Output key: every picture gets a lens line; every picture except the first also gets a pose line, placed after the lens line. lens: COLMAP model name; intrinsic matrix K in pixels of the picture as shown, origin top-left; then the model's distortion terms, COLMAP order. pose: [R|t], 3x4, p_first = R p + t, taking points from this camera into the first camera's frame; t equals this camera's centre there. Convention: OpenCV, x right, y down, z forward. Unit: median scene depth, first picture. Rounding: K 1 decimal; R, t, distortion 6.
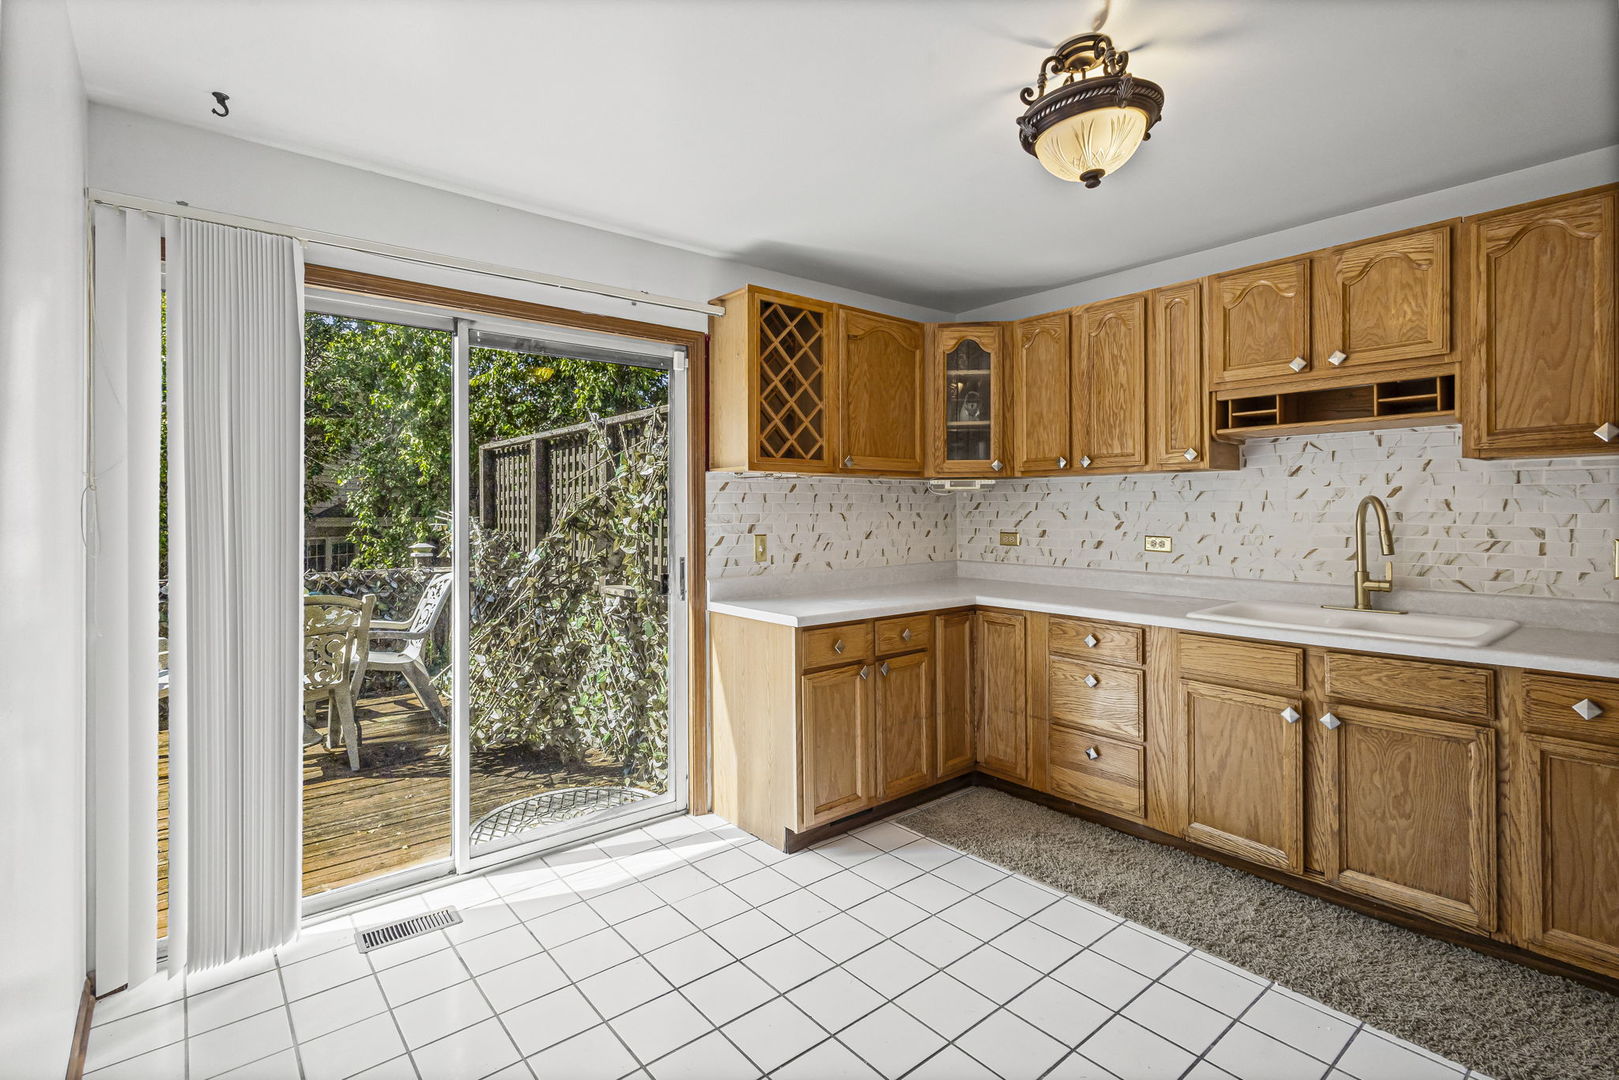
lens RADIAL K [[752.0, 0, 807.9], [0, 752.0, 513.6], [0, 0, 1]] dist [0.002124, -0.000744]
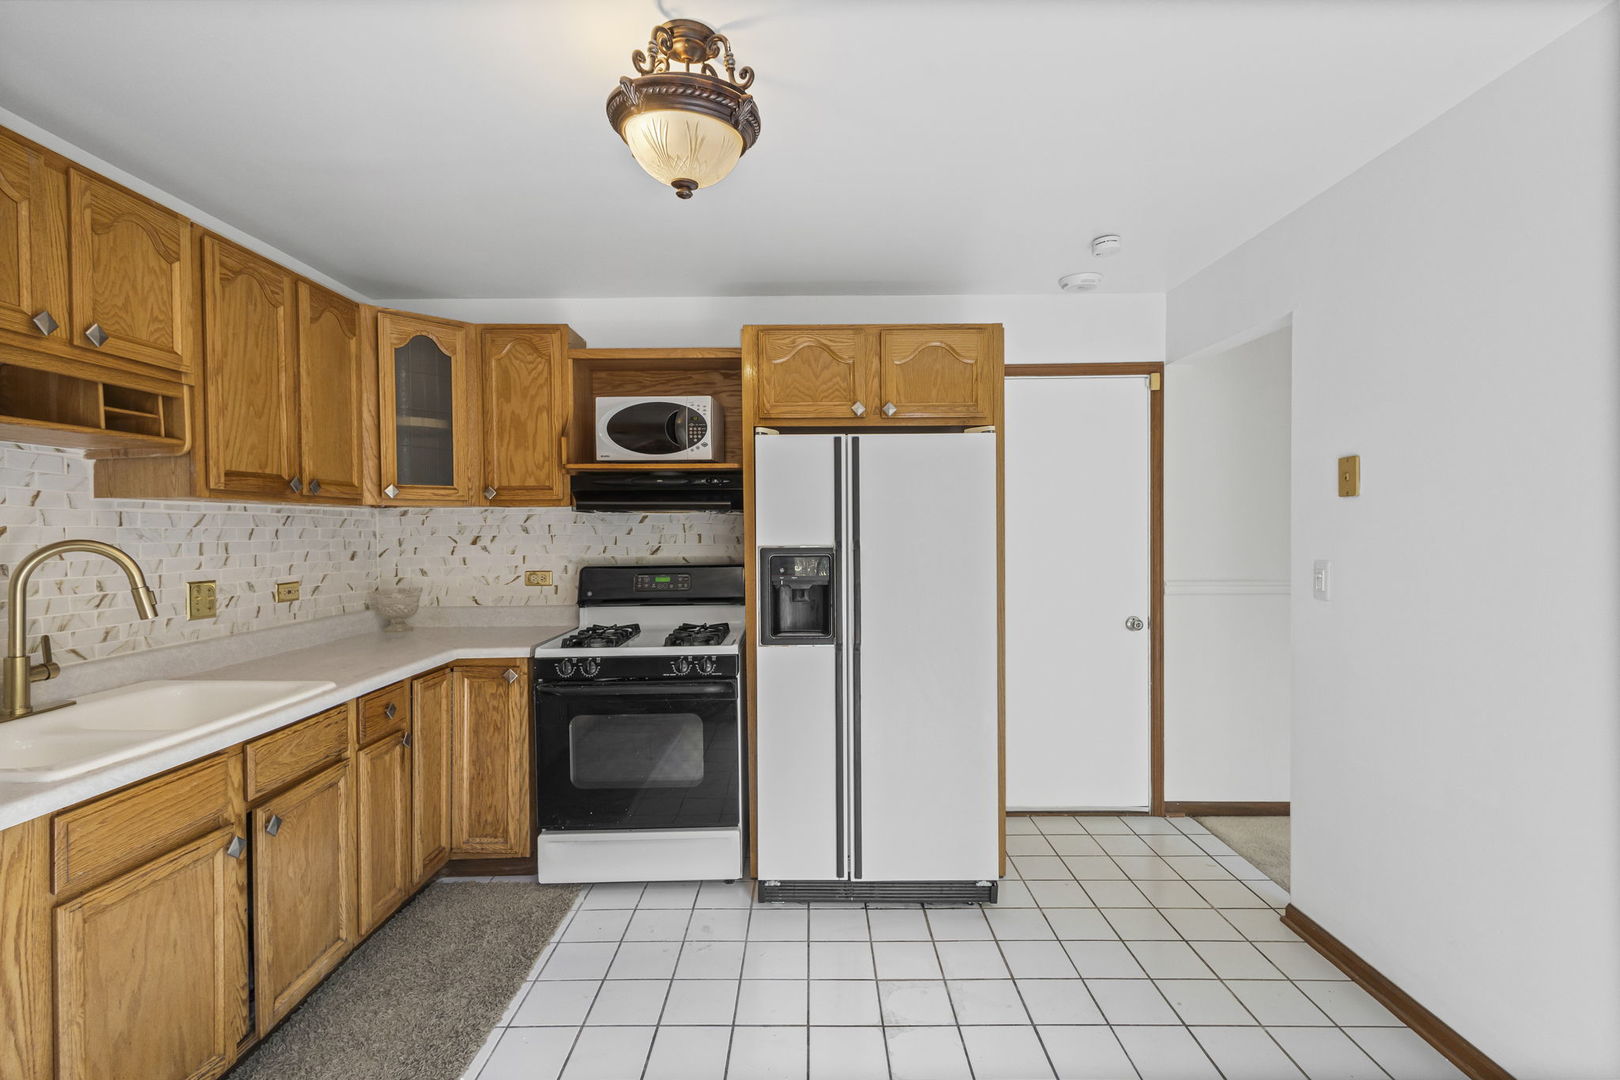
lens RADIAL K [[739.1, 0, 810.0], [0, 739.1, 540.0], [0, 0, 1]] dist [0.002798, -0.000643]
pose [[-0.771657, 0.002487, 0.636034, -0.208107], [0.018277, 0.999666, 0.018265, -0.023928], [-0.635776, 0.025719, -0.771445, 1.096508]]
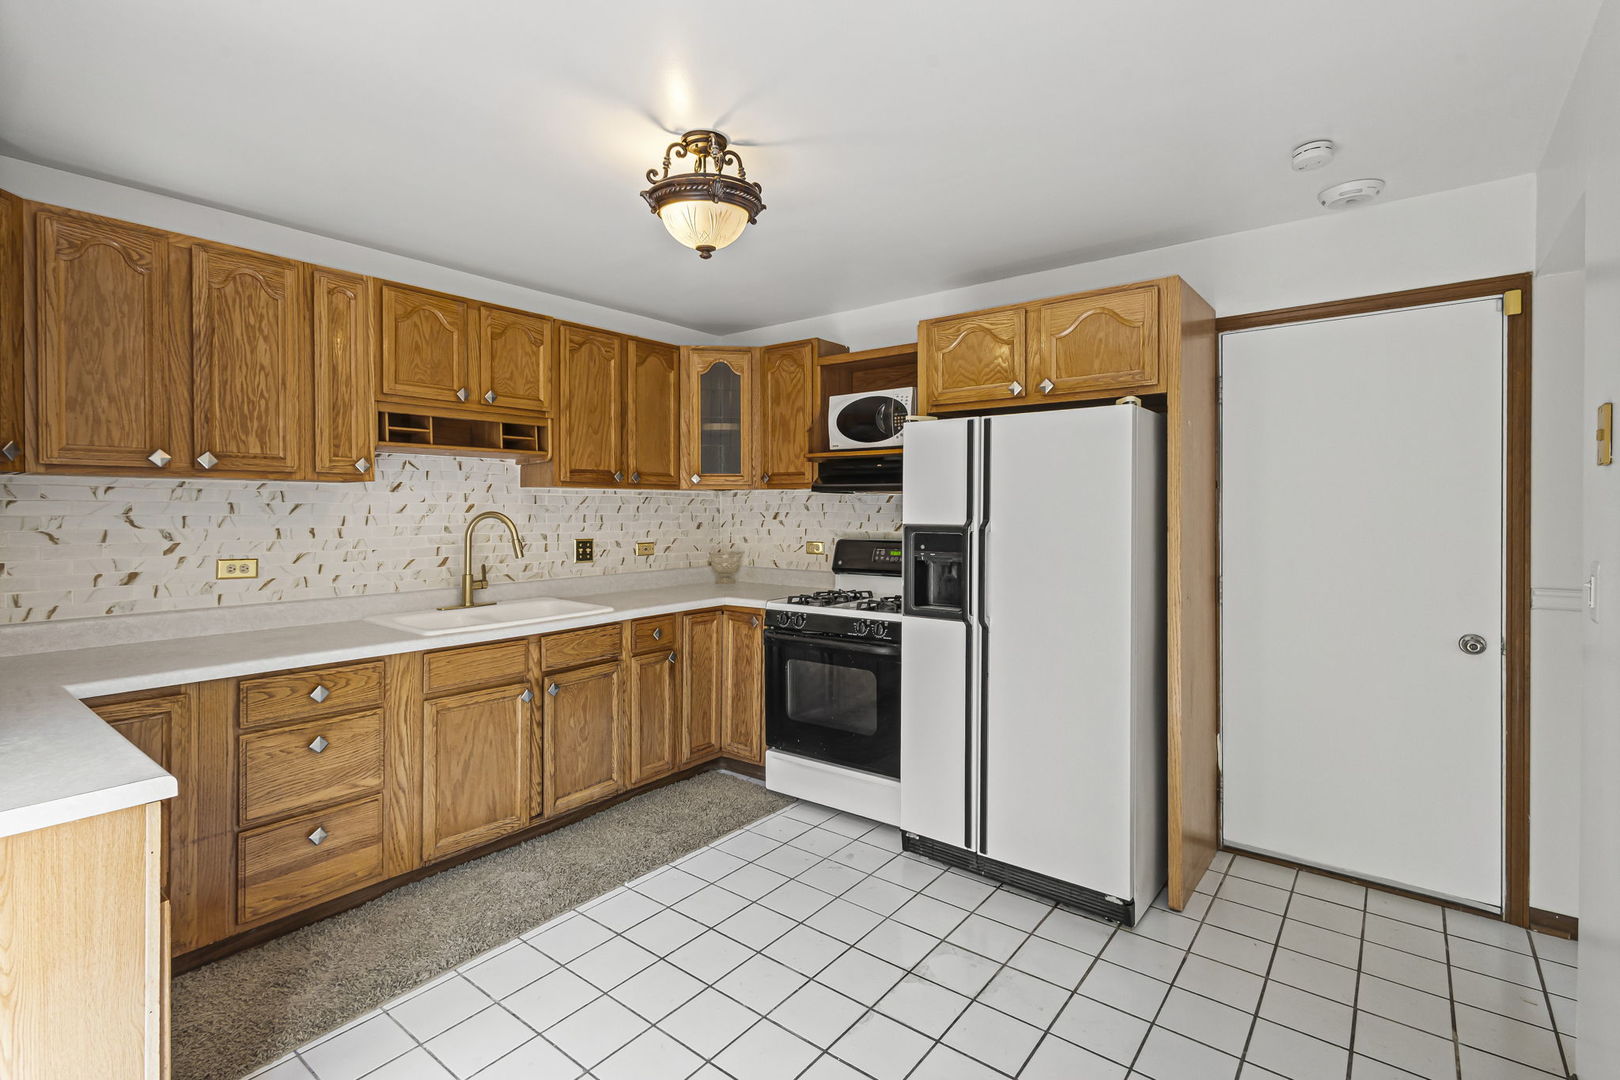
lens RADIAL K [[752.5, 0, 808.4], [0, 752.5, 513.6], [0, 0, 1]] dist [0.002124, -0.000744]
pose [[-0.212490, 0.000281, 0.977163, -0.572887], [0.009868, 0.999950, 0.001859, -0.017737], [-0.977113, 0.010037, -0.212482, 0.751858]]
